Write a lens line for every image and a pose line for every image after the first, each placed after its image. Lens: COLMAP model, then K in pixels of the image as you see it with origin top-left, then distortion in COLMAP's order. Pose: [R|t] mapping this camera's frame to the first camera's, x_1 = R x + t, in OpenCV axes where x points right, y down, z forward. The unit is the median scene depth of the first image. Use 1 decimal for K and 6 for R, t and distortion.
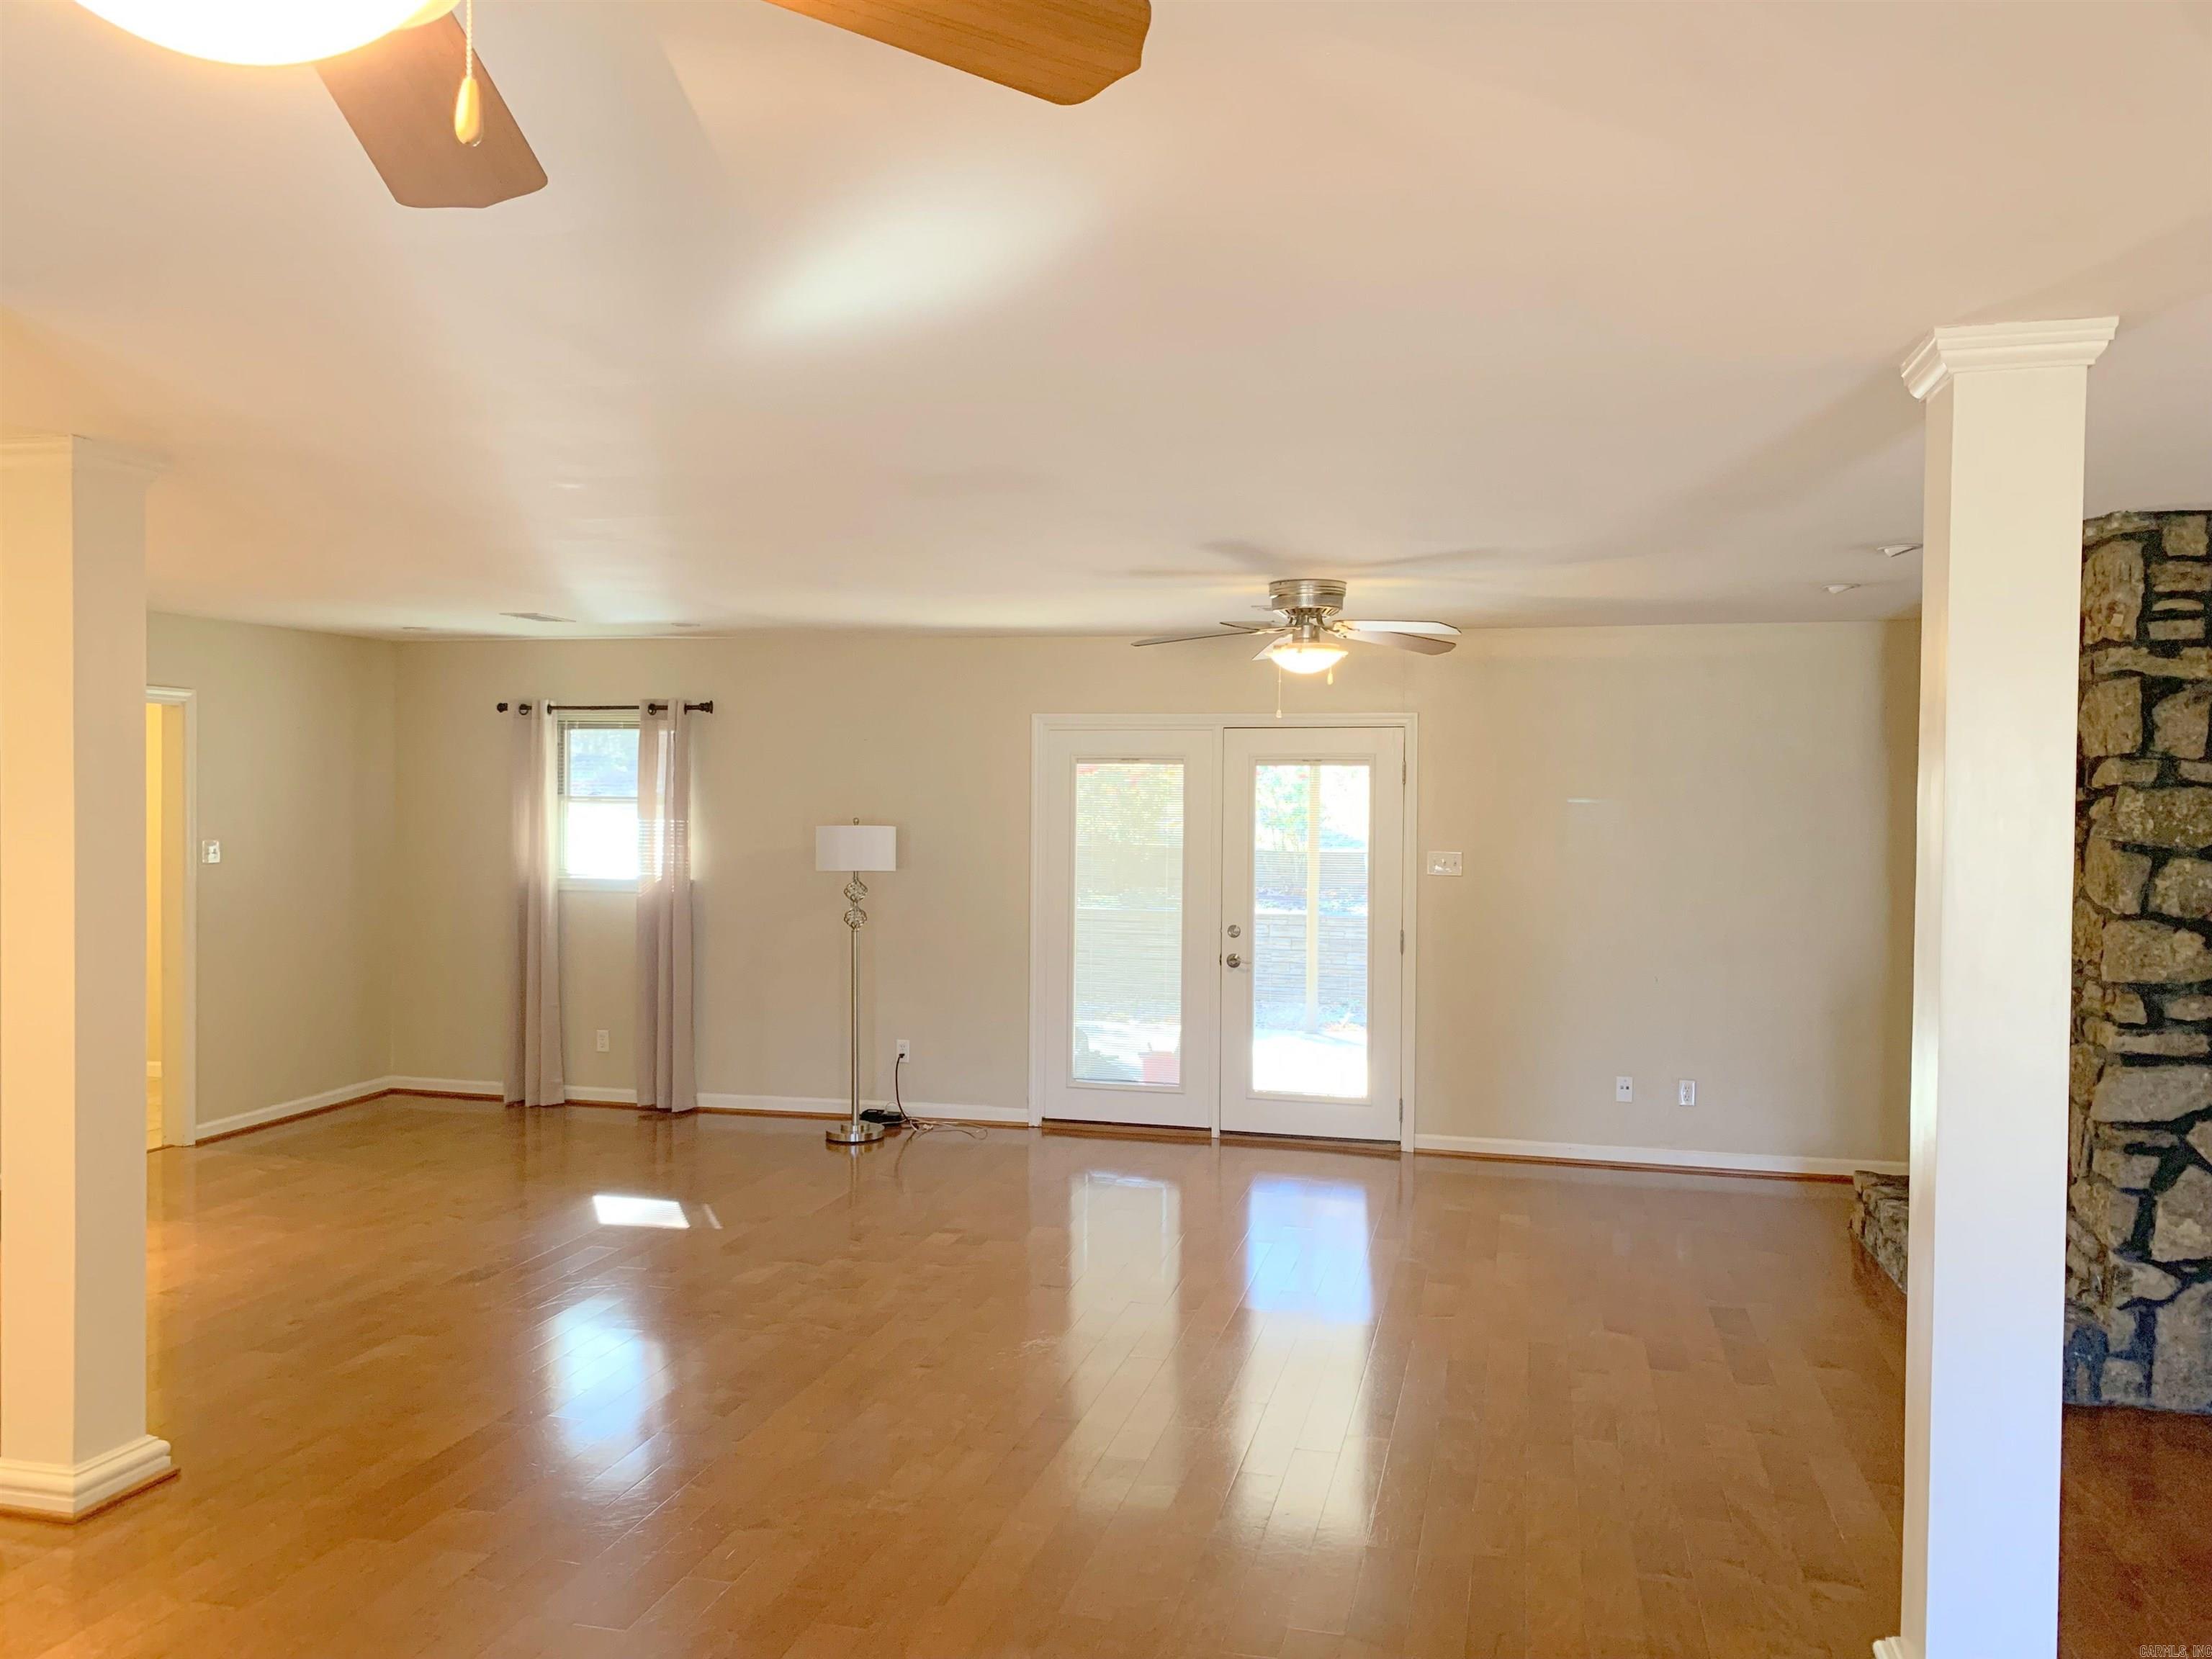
lens RADIAL K [[1668.3, 0, 1105.6], [0, 1668.3, 820.3], [0, 0, 1]] dist [0.091681, -0.120018]
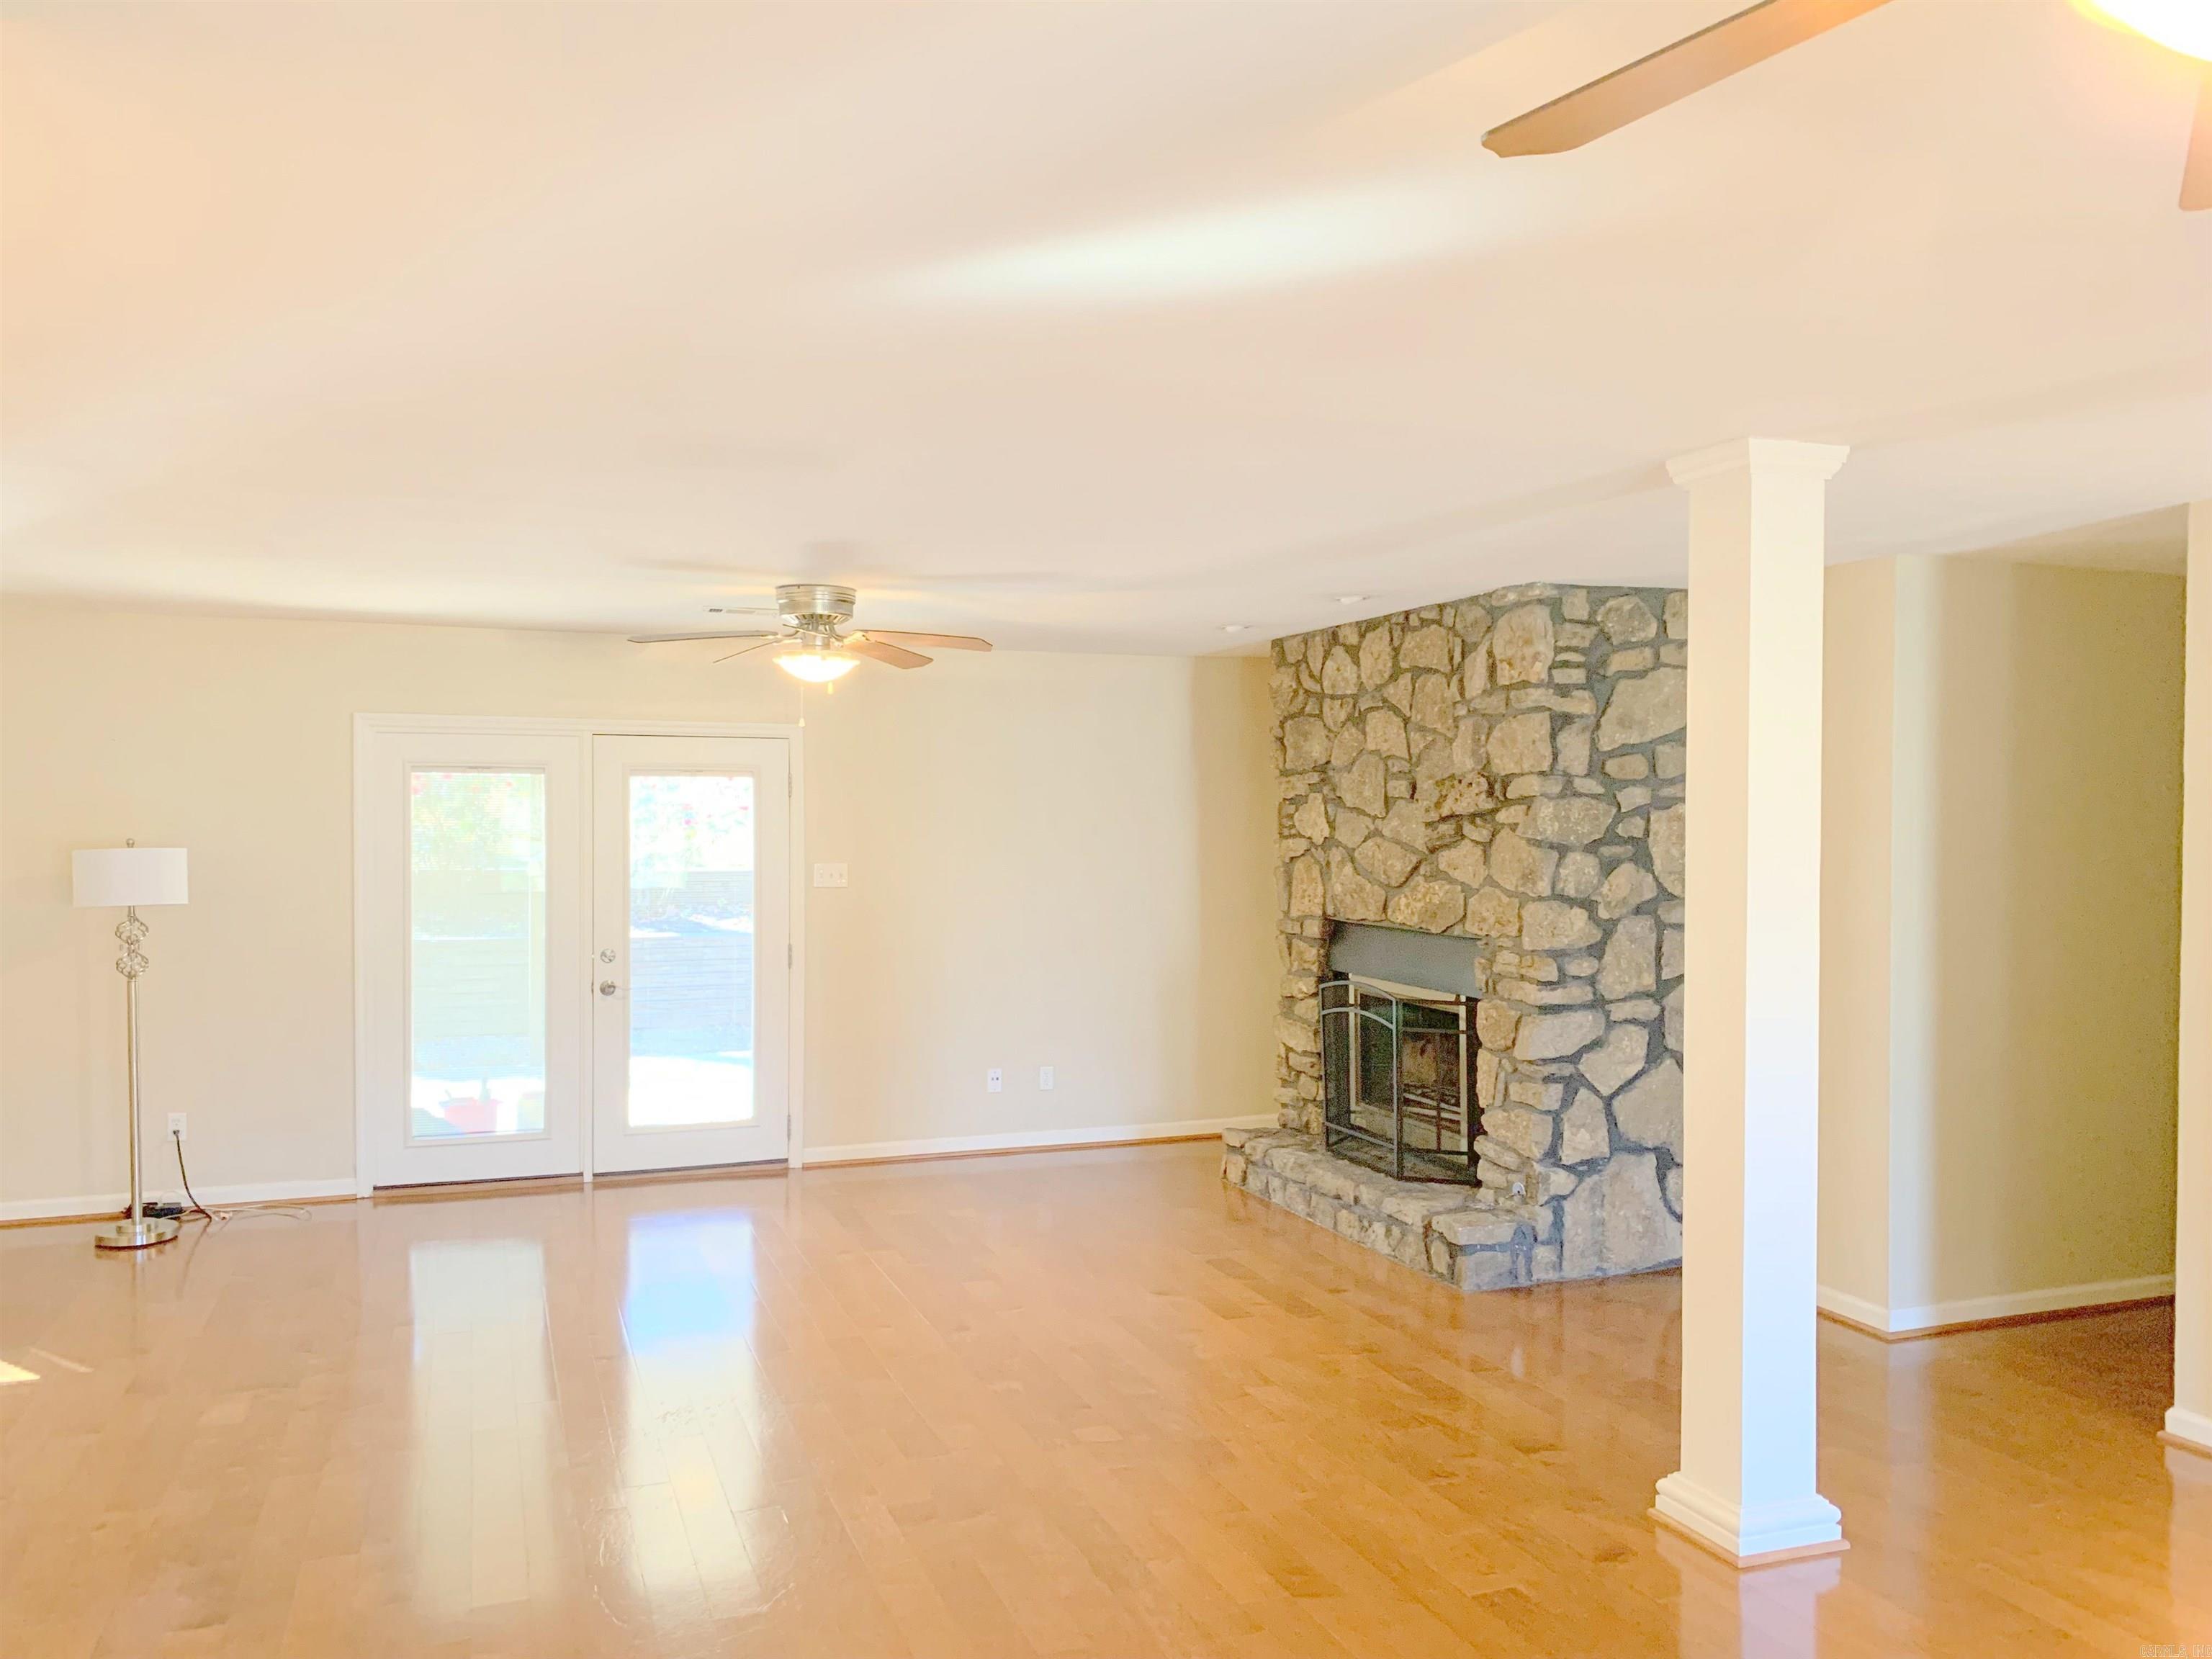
lens RADIAL K [[1677.6, 0, 1106.0], [0, 1677.6, 829.5], [0, 0, 1]] dist [0.073651, -0.136505]
pose [[0.827396, -0.012353, 0.561484, -0.378698], [0.013734, 0.999904, 0.001759, -0.001918], [-0.561452, 0.006256, 0.827486, 0.128866]]
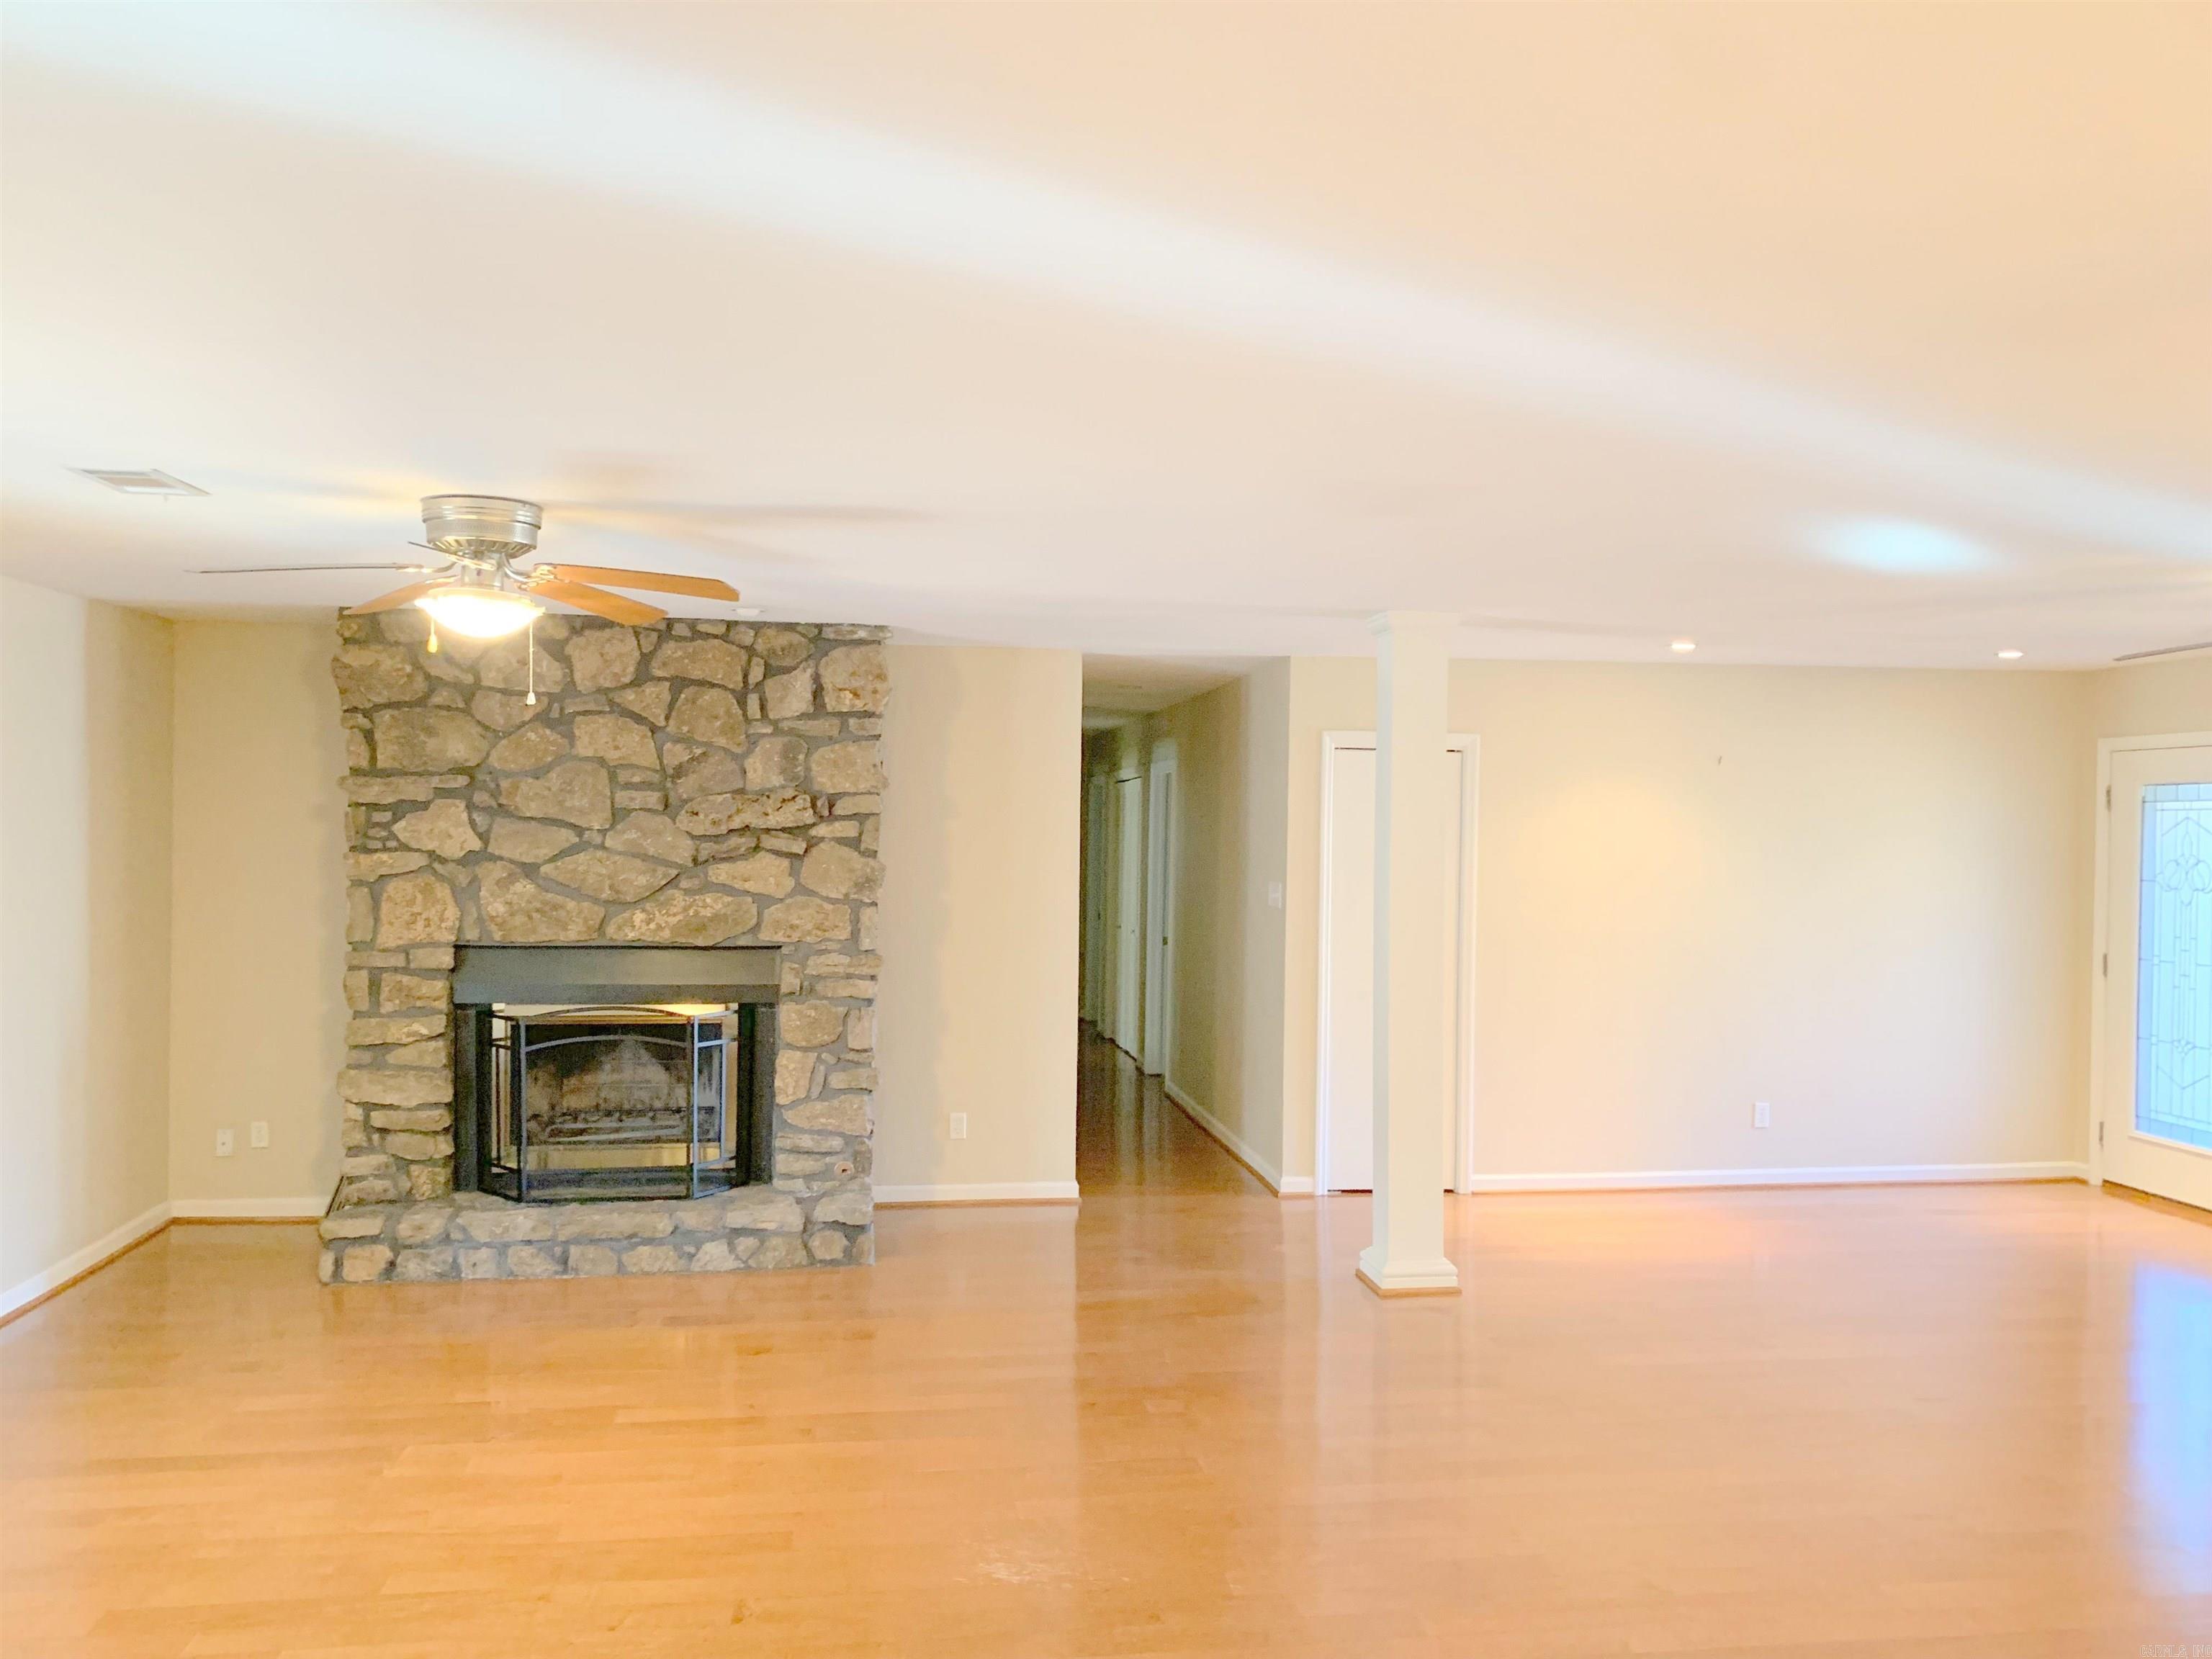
lens RADIAL K [[1677.6, 0, 1106.0], [0, 1677.6, 829.5], [0, 0, 1]] dist [0.073651, -0.136505]
pose [[-0.387031, -0.018525, 0.921881, -0.787151], [-0.004198, 0.999823, 0.018329, -0.033286], [-0.922057, 0.003224, -0.387040, 1.351092]]
